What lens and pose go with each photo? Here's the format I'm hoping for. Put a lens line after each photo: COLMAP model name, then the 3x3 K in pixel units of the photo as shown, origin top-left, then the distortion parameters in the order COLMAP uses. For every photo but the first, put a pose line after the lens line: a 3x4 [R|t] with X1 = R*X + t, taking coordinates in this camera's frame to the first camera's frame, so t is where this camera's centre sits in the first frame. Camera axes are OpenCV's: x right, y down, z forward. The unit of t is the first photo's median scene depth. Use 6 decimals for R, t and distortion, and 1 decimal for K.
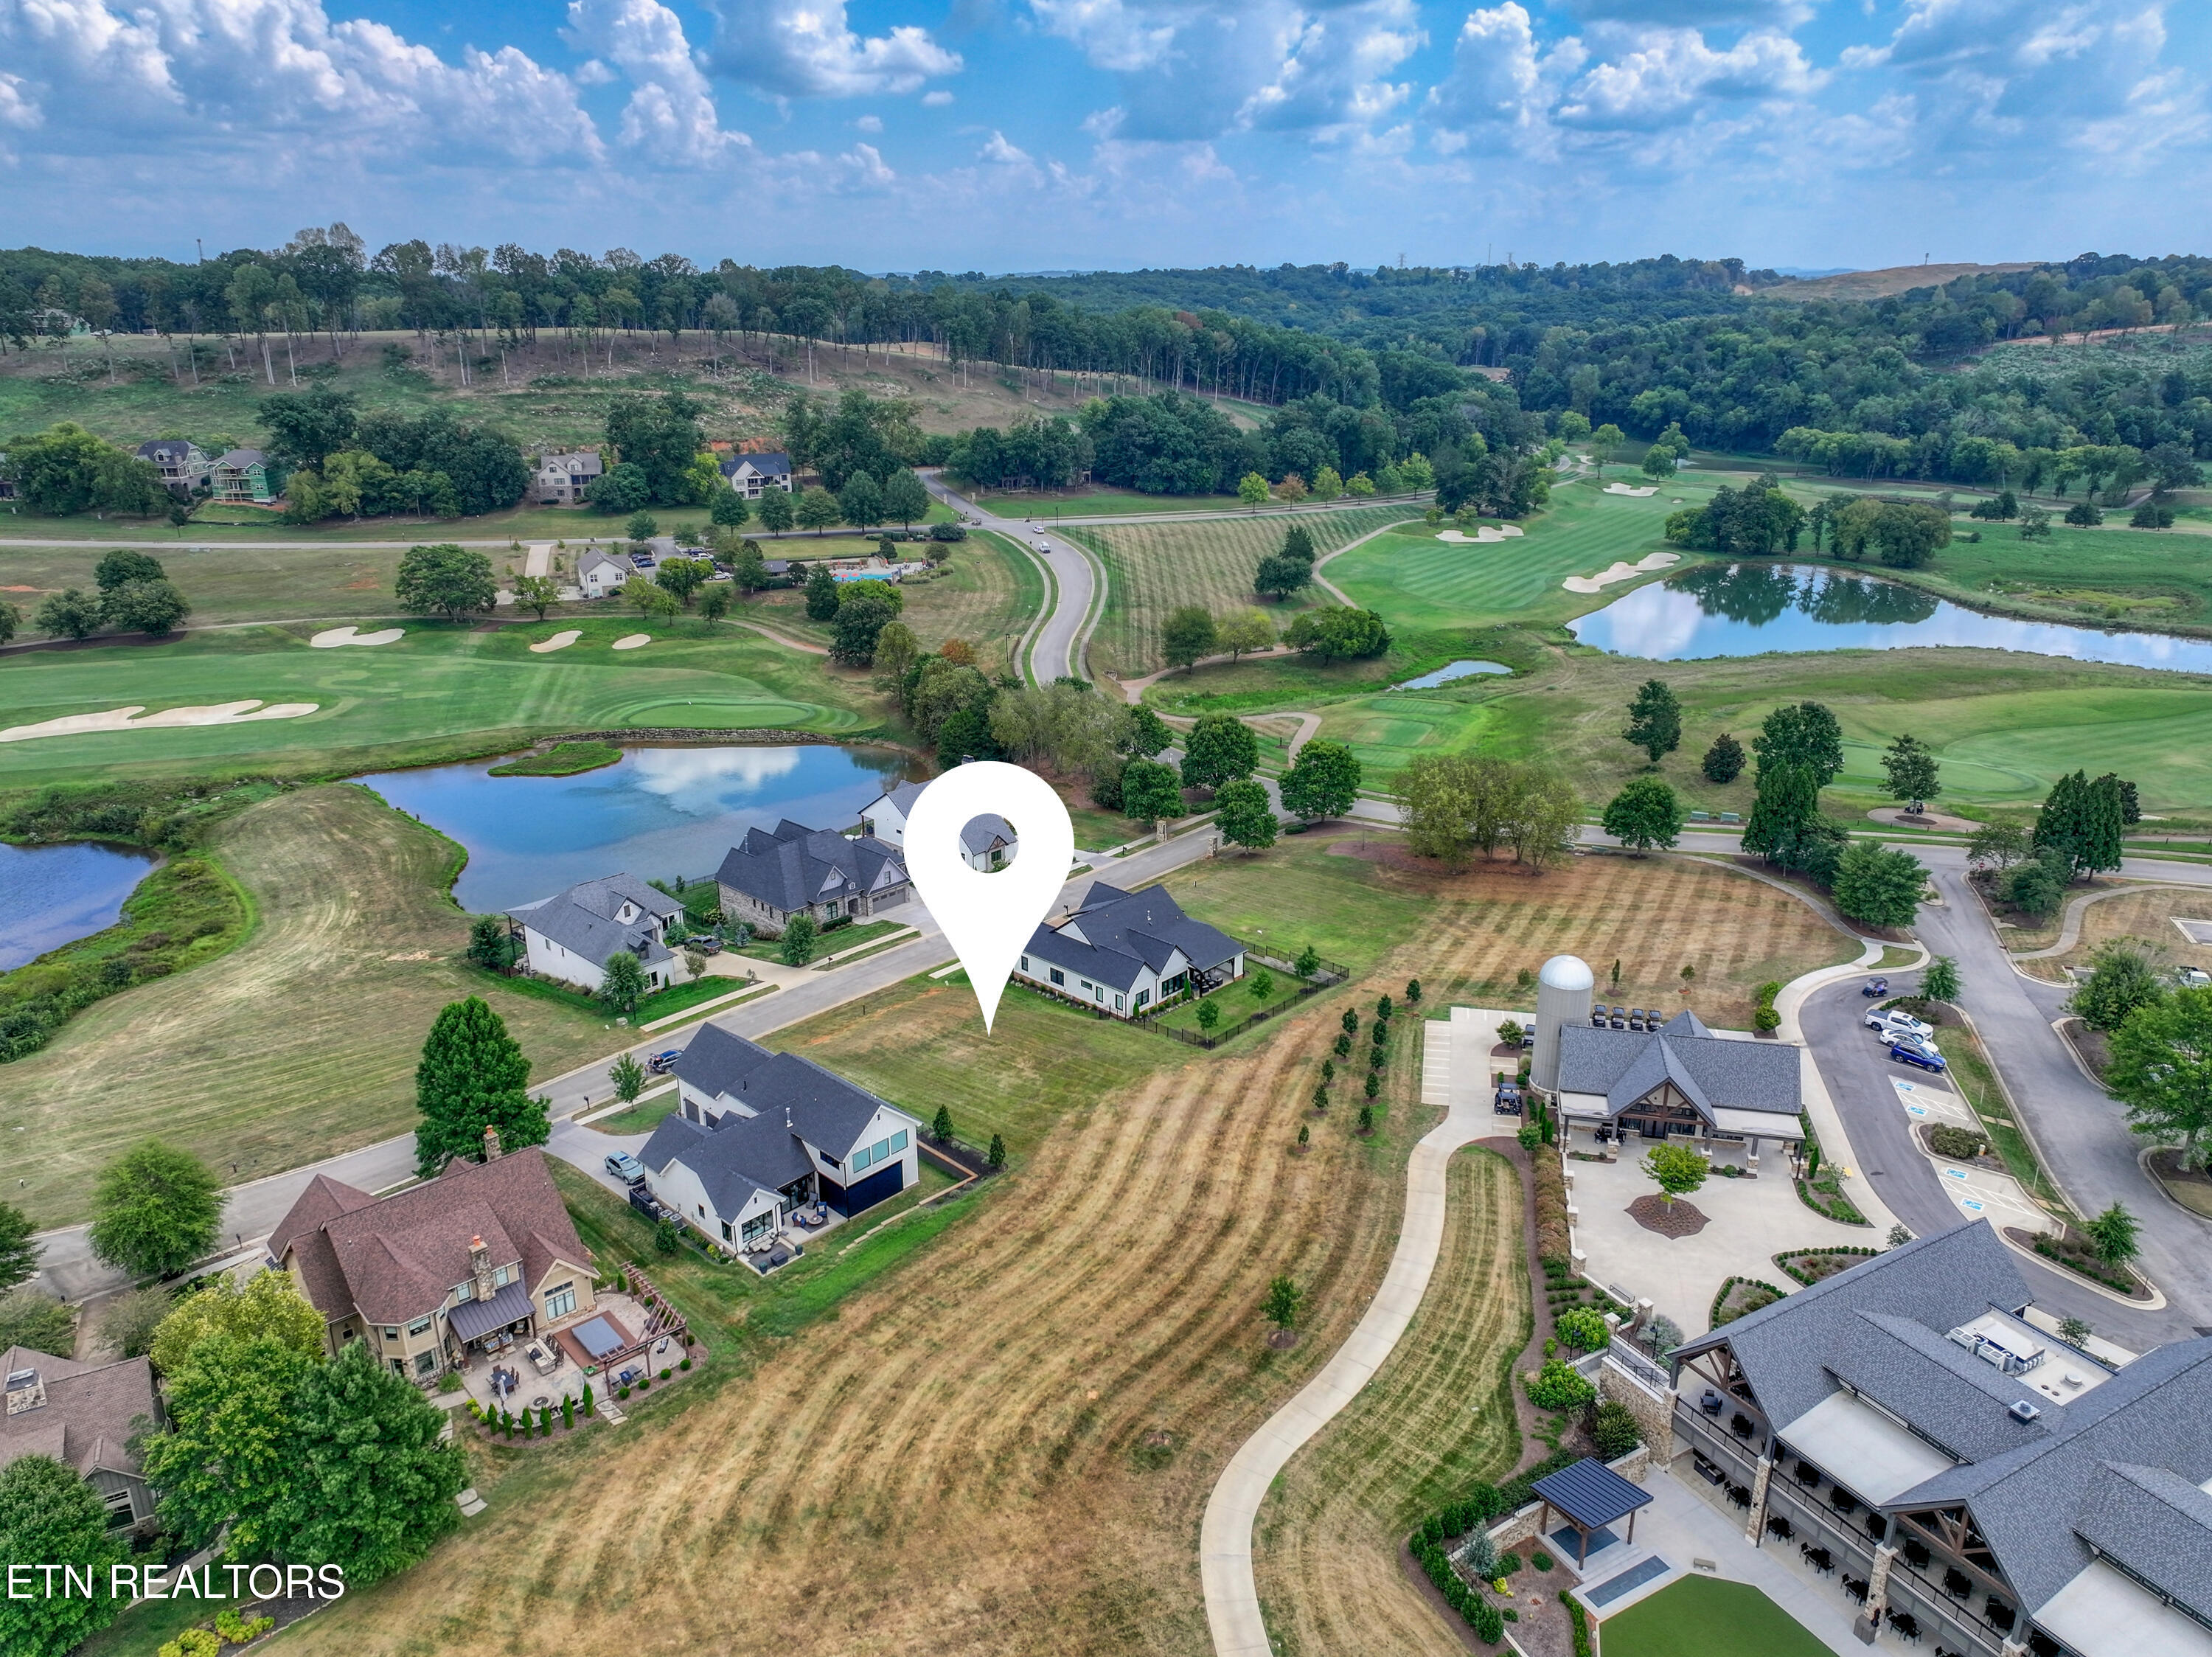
lens RADIAL K [[1554.0, 0, 1106.0], [0, 1554.0, 828.5], [0, 0, 1]] dist [0.003514, 0.010114]
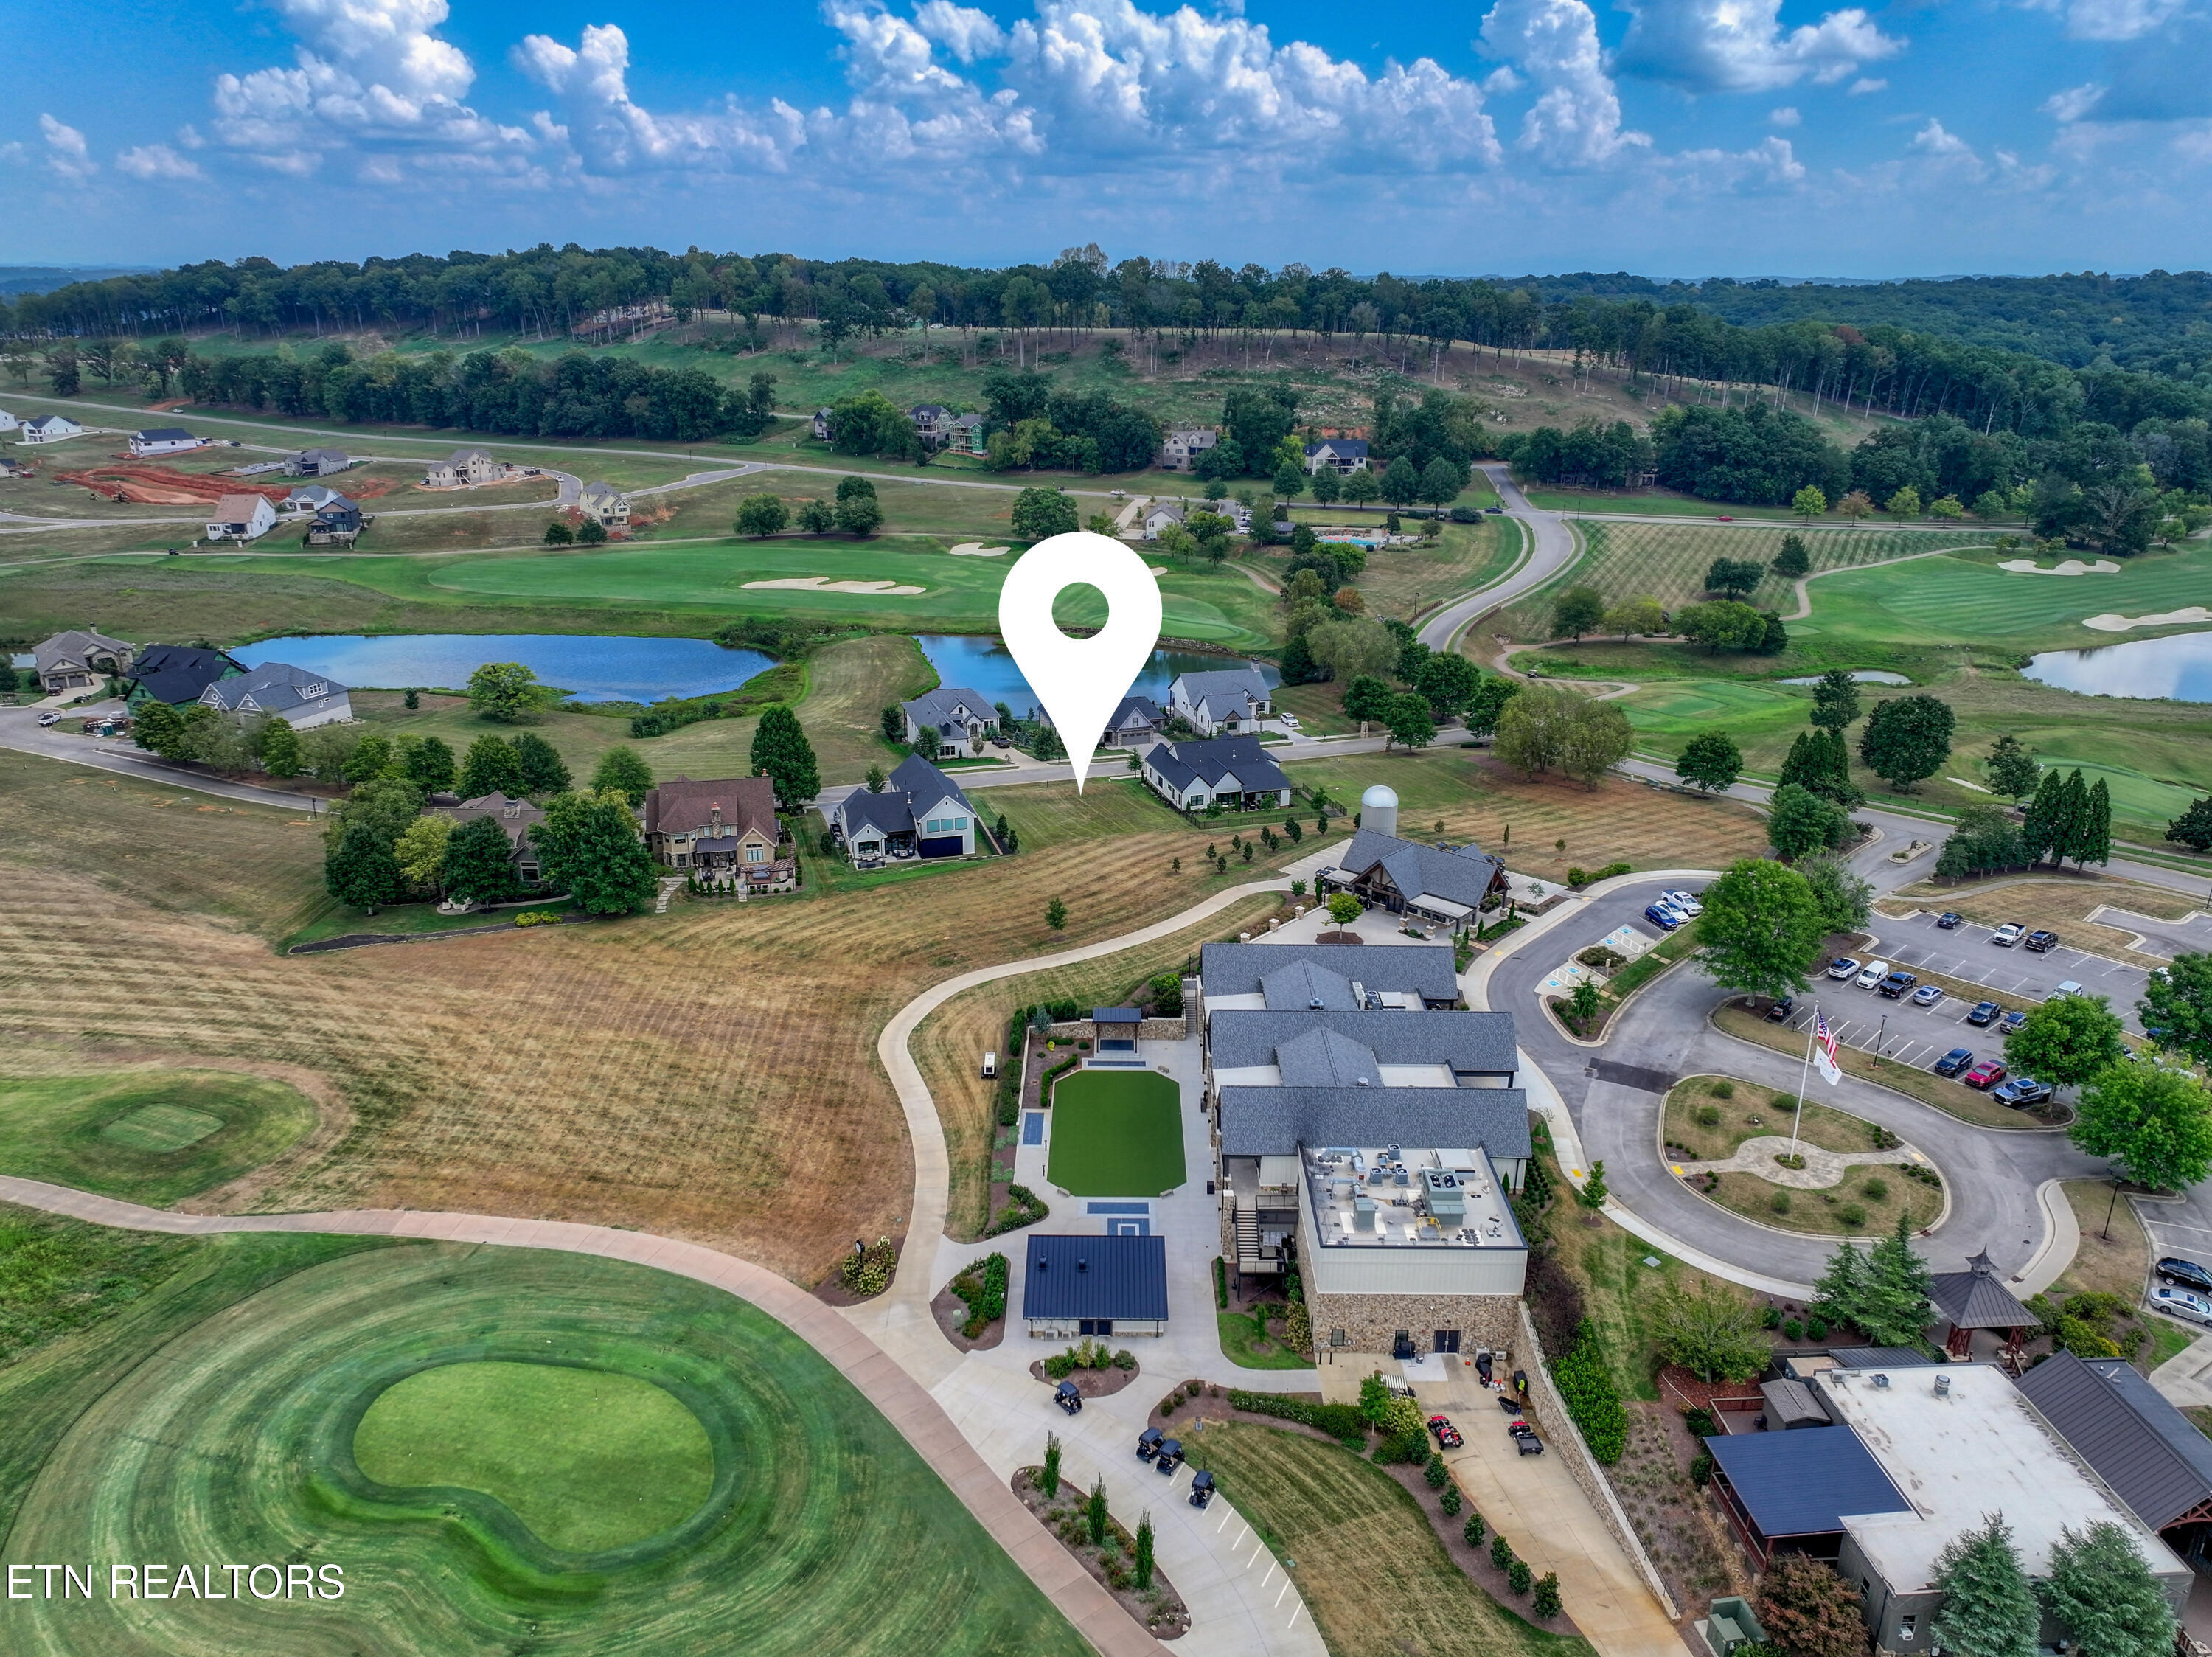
lens RADIAL K [[1554.0, 0, 1106.0], [0, 1554.0, 828.5], [0, 0, 1]] dist [0.003514, 0.010114]
pose [[0.867039, 0.173448, -0.467076, 0.233831], [-0.173923, 0.983842, 0.042493, 0.032599], [0.466899, 0.044393, 0.883196, -0.119549]]
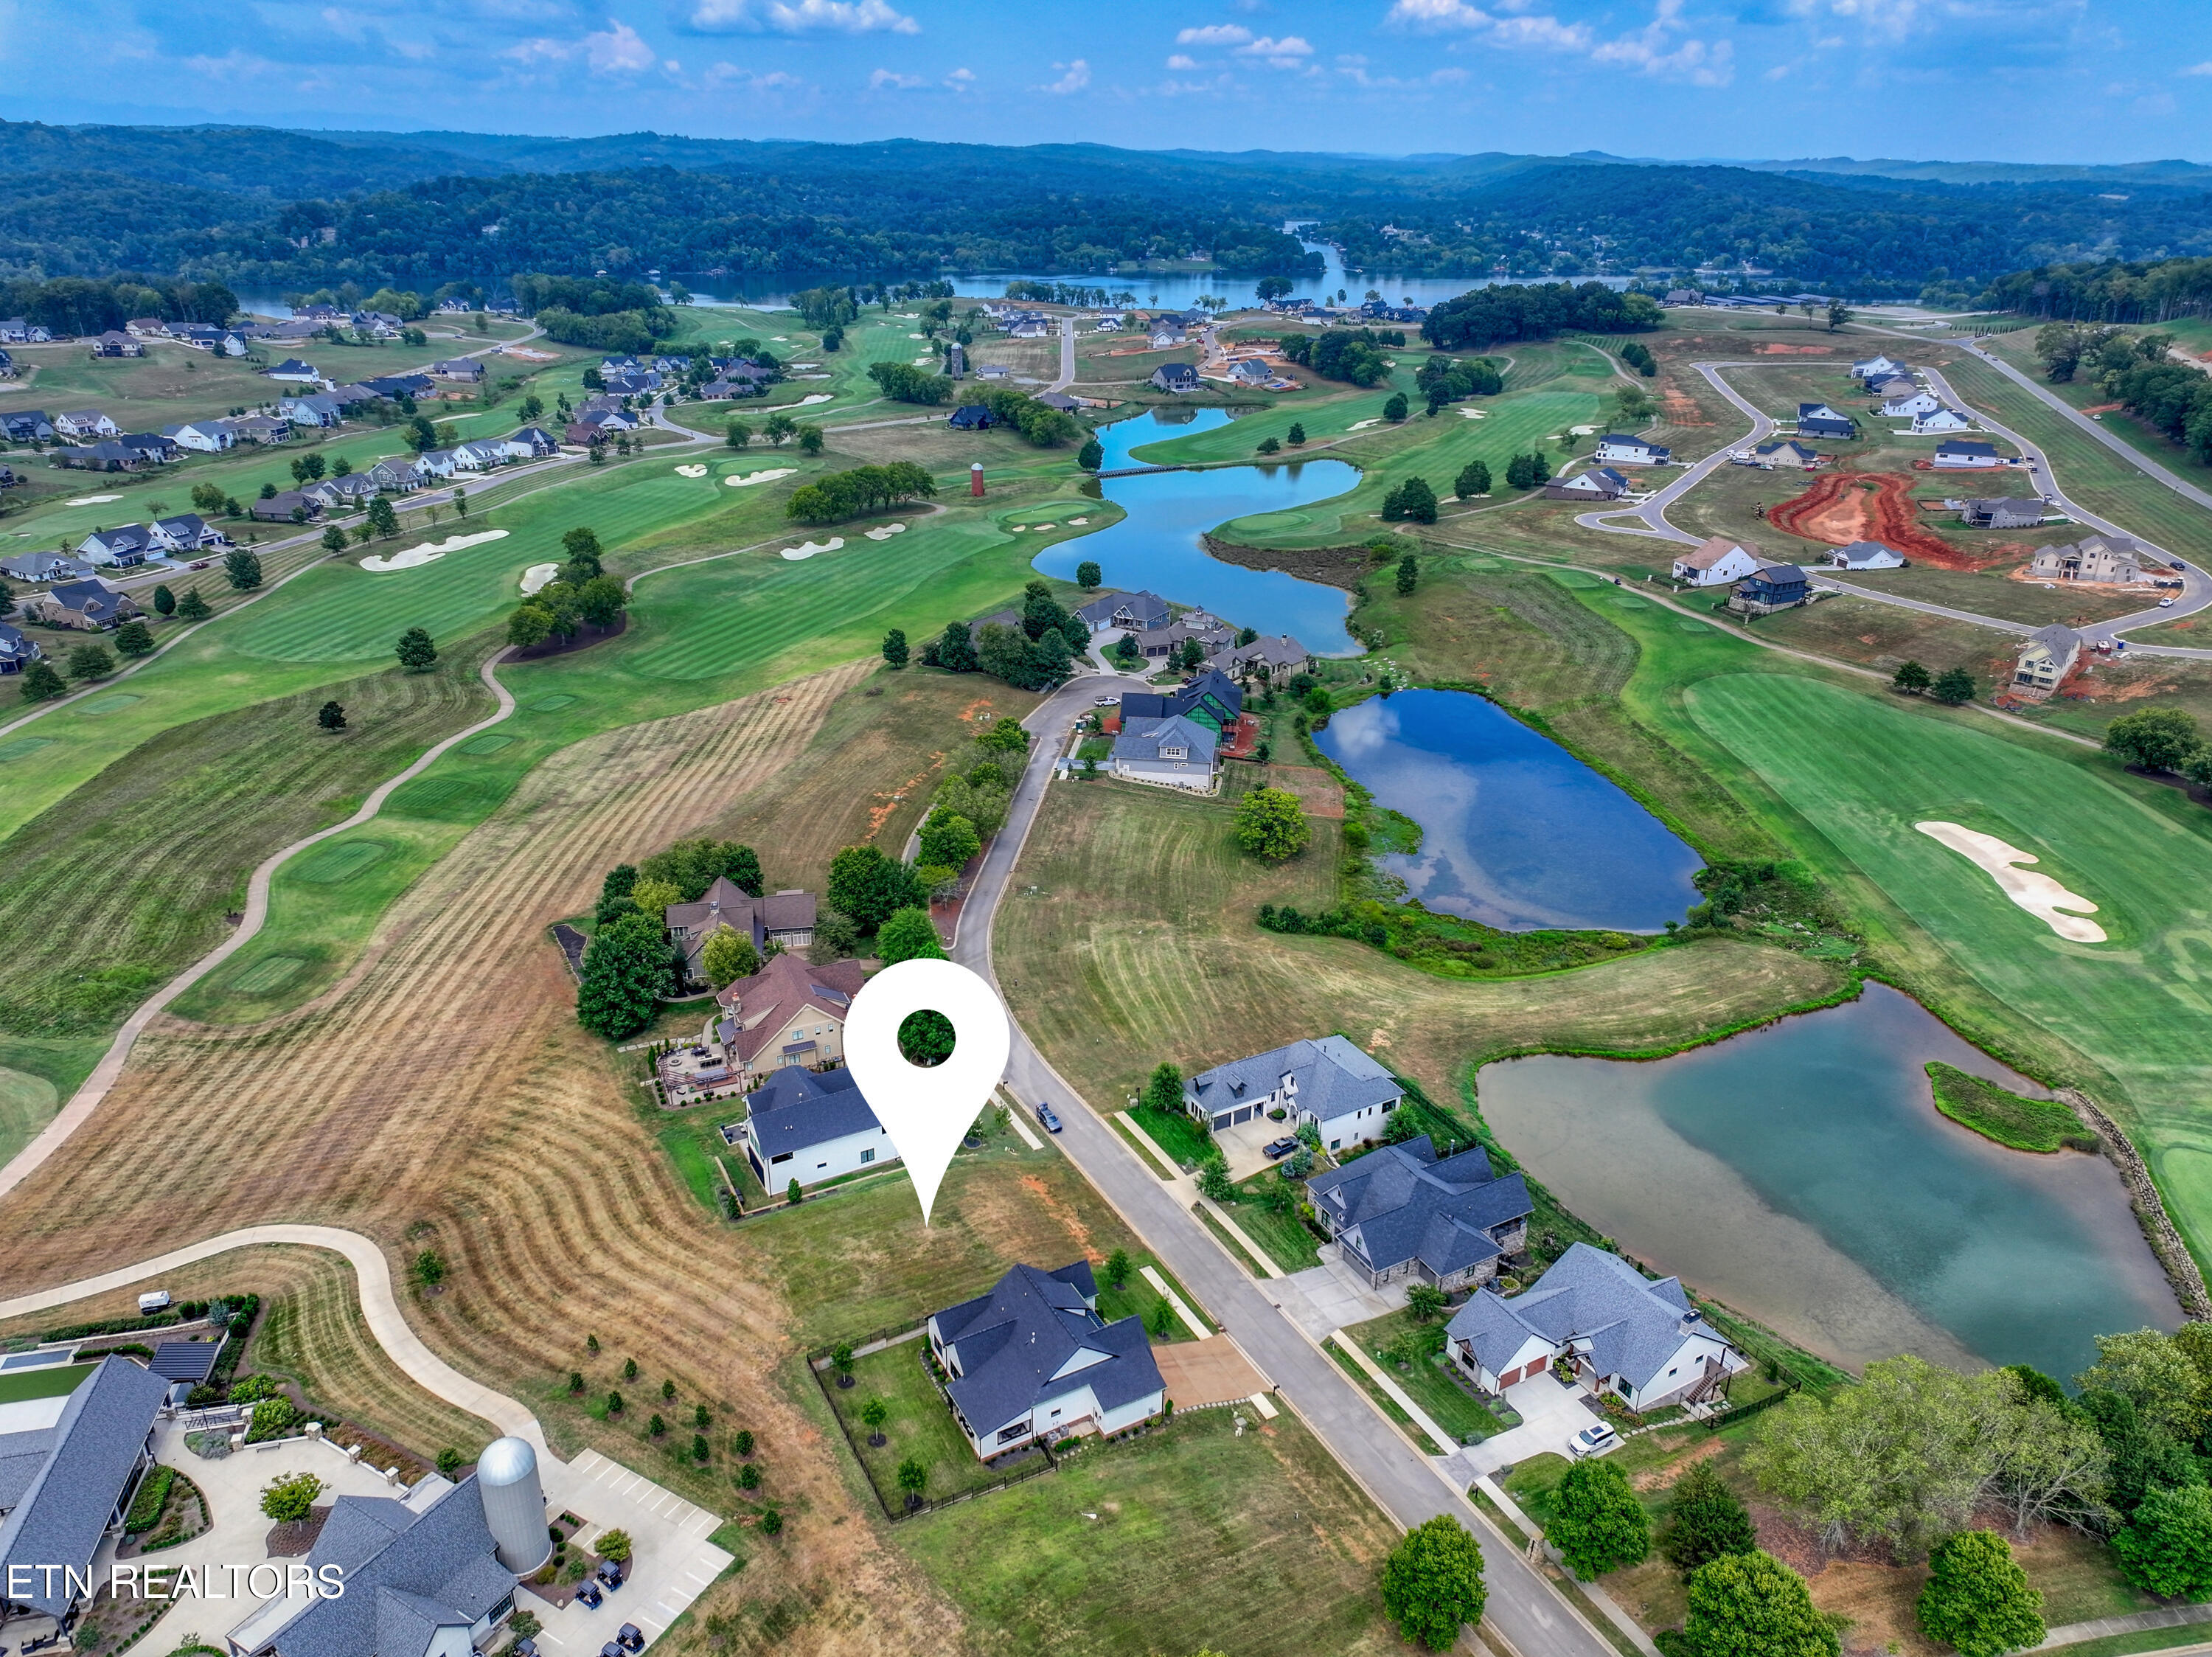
lens RADIAL K [[1539.3, 0, 1115.7], [0, 1539.3, 854.6], [0, 0, 1]] dist [-0.001258, 0.018499]
pose [[-0.300787, 0.393595, -0.868683, 0.264214], [-0.327350, 0.812916, 0.481674, -0.240348], [0.895751, 0.429245, -0.115671, 0.398530]]
